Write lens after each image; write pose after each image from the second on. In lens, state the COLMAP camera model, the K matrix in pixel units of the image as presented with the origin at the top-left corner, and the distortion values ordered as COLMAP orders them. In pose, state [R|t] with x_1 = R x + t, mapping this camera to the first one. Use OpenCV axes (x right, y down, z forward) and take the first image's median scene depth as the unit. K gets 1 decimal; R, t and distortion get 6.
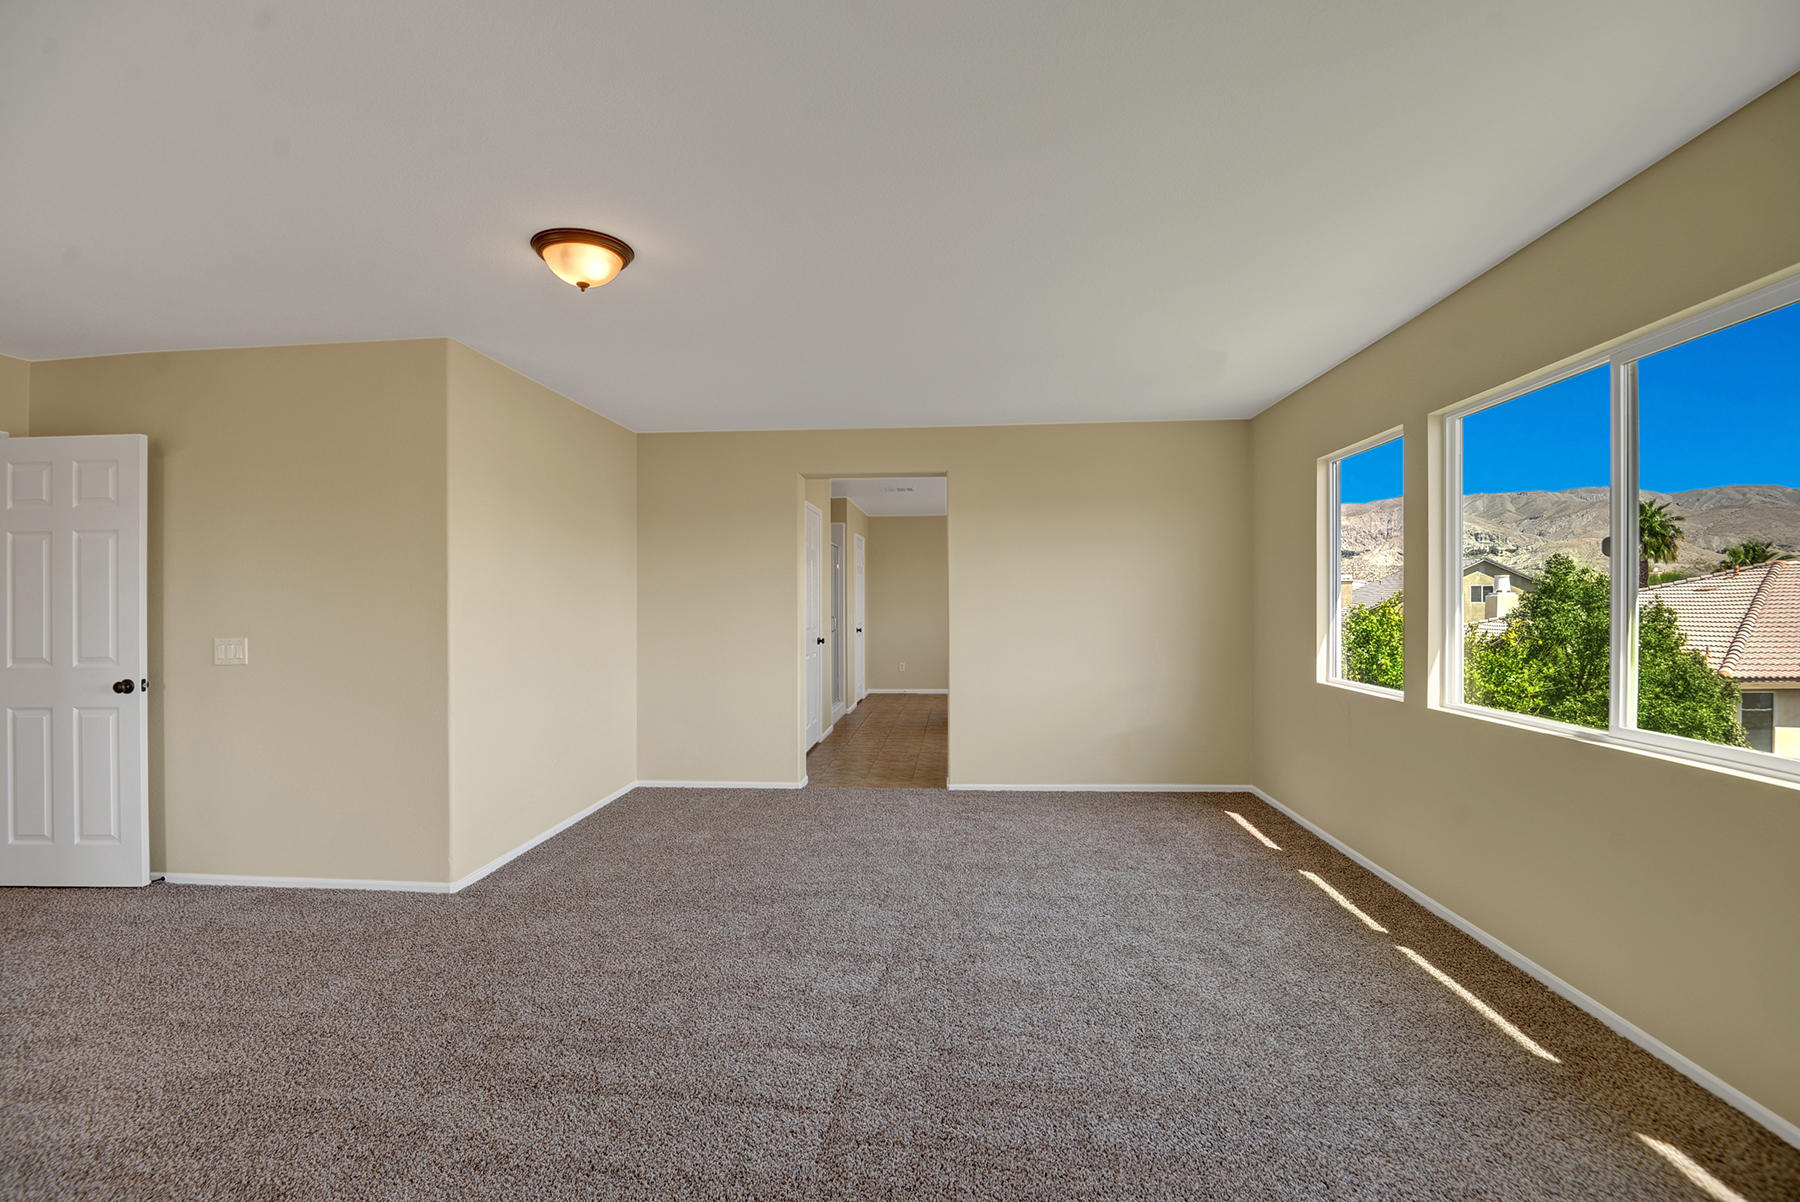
lens RADIAL K [[828.1, 0, 900.0], [0, 828.1, 602.2], [0, 0, 1]] dist [-0.019018, -0.004498]
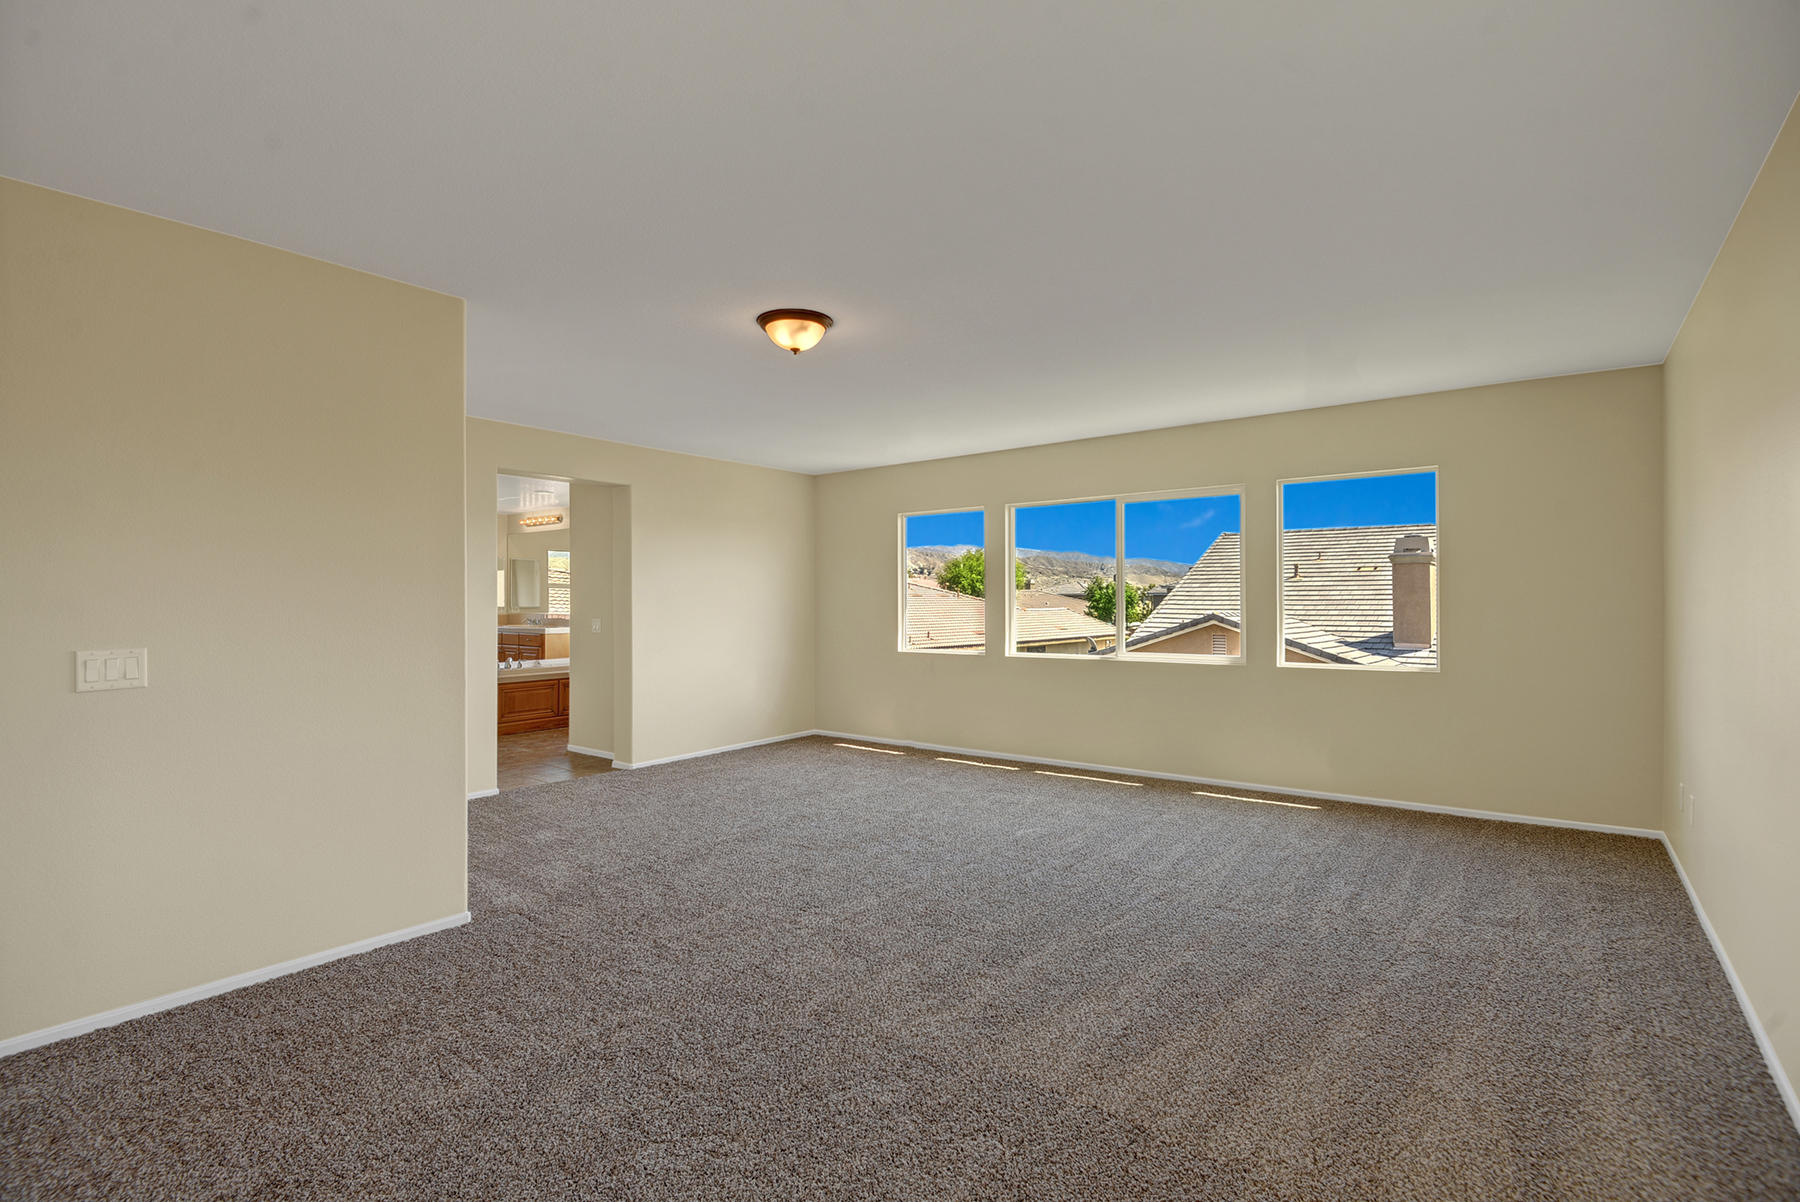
lens RADIAL K [[828.1, 0, 904.1], [0, 828.1, 603.8], [0, 0, 1]] dist [-0.019018, -0.004498]
pose [[0.555637, 0.003211, 0.831419, -1.008573], [-0.003865, 0.999992, -0.001279, 0.006415], [-0.831416, -0.002503, 0.555644, 0.108531]]
